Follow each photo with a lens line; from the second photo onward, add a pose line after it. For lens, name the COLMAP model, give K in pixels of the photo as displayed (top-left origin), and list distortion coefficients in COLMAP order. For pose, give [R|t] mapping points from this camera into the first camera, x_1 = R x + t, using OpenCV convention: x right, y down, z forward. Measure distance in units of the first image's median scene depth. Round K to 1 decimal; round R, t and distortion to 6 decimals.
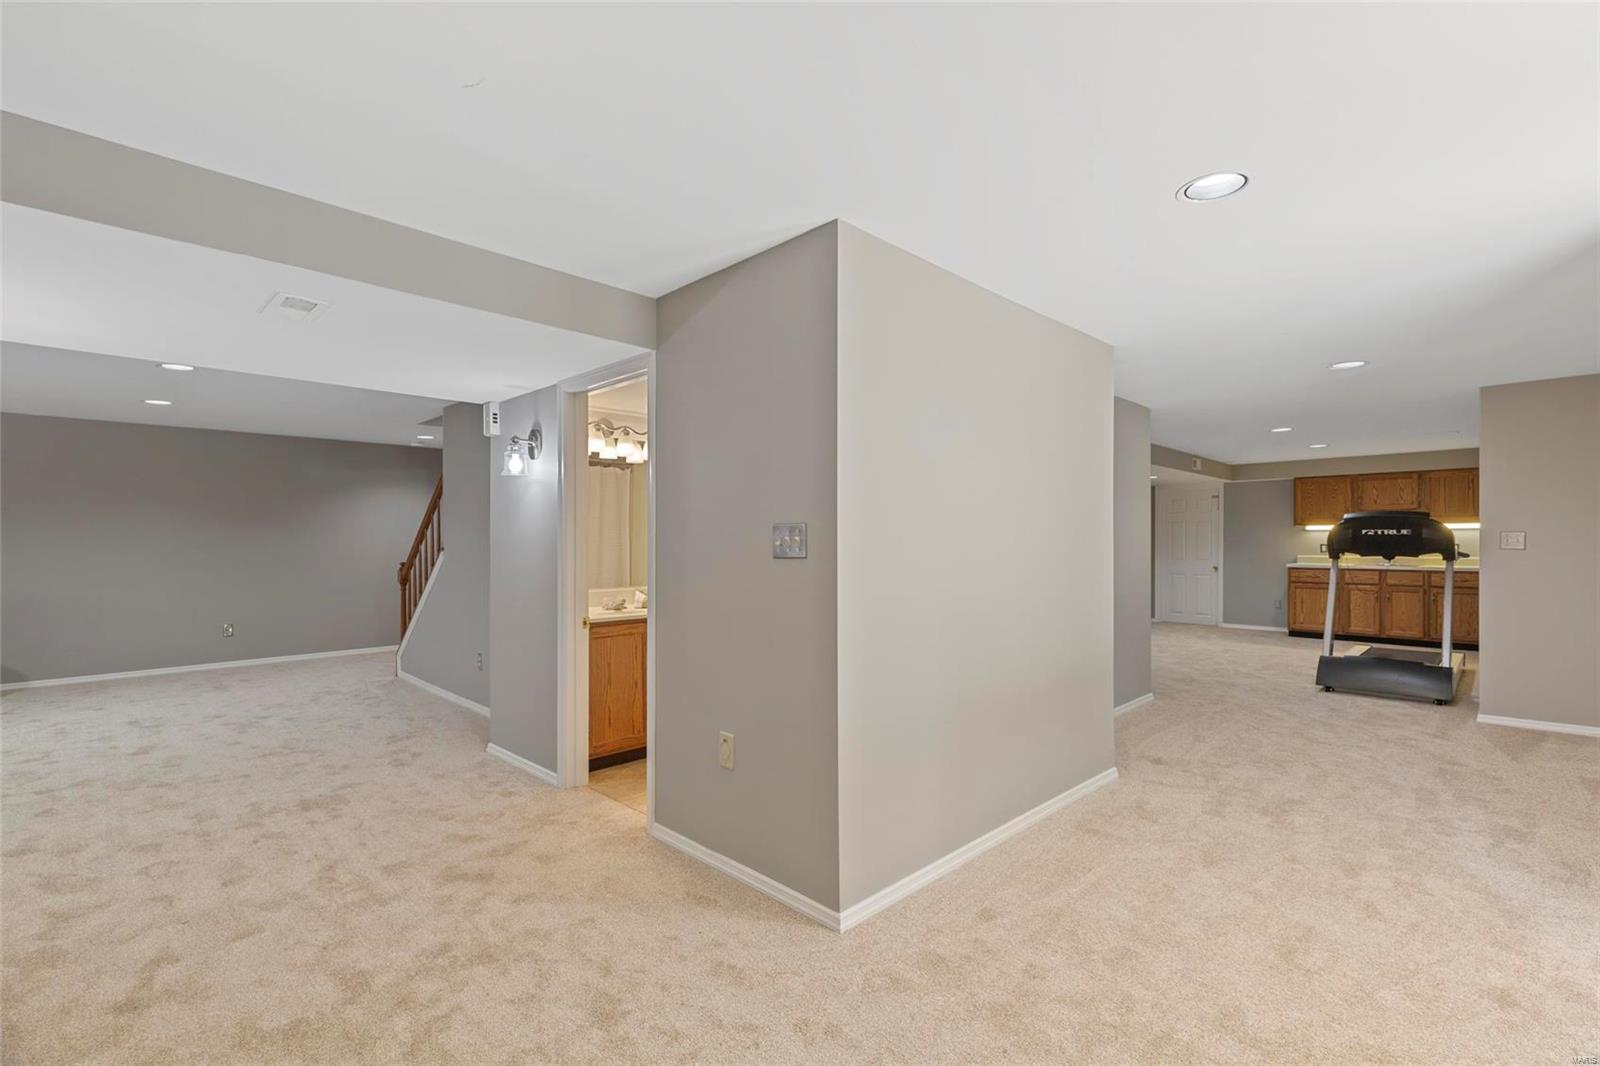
lens RADIAL K [[721.0, 0, 803.2], [0, 721.0, 542.3], [0, 0, 1]] dist [0.014307, -0.000414]
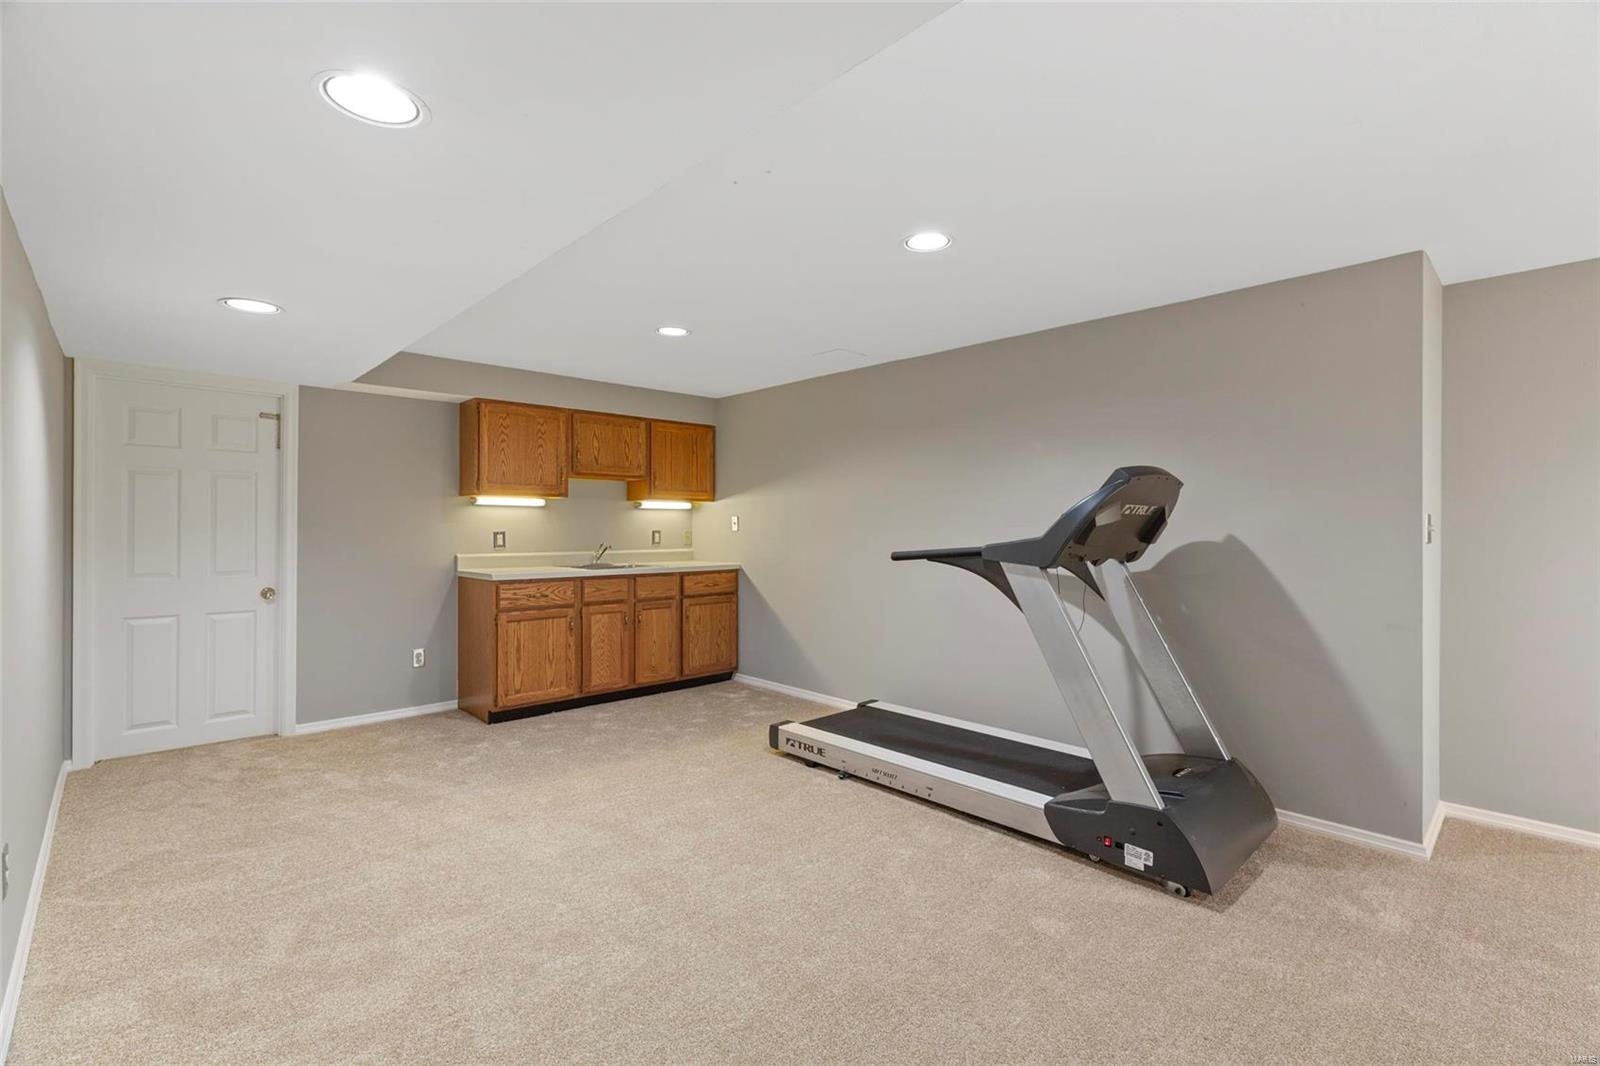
lens RADIAL K [[721.0, 0, 801.0], [0, 721.0, 523.7], [0, 0, 1]] dist [0.014307, -0.000414]
pose [[0.024404, -0.005298, 0.999688, 0.190353], [-0.009741, 0.999937, 0.005537, -0.008321], [-0.999655, -0.009873, 0.024351, 0.776582]]
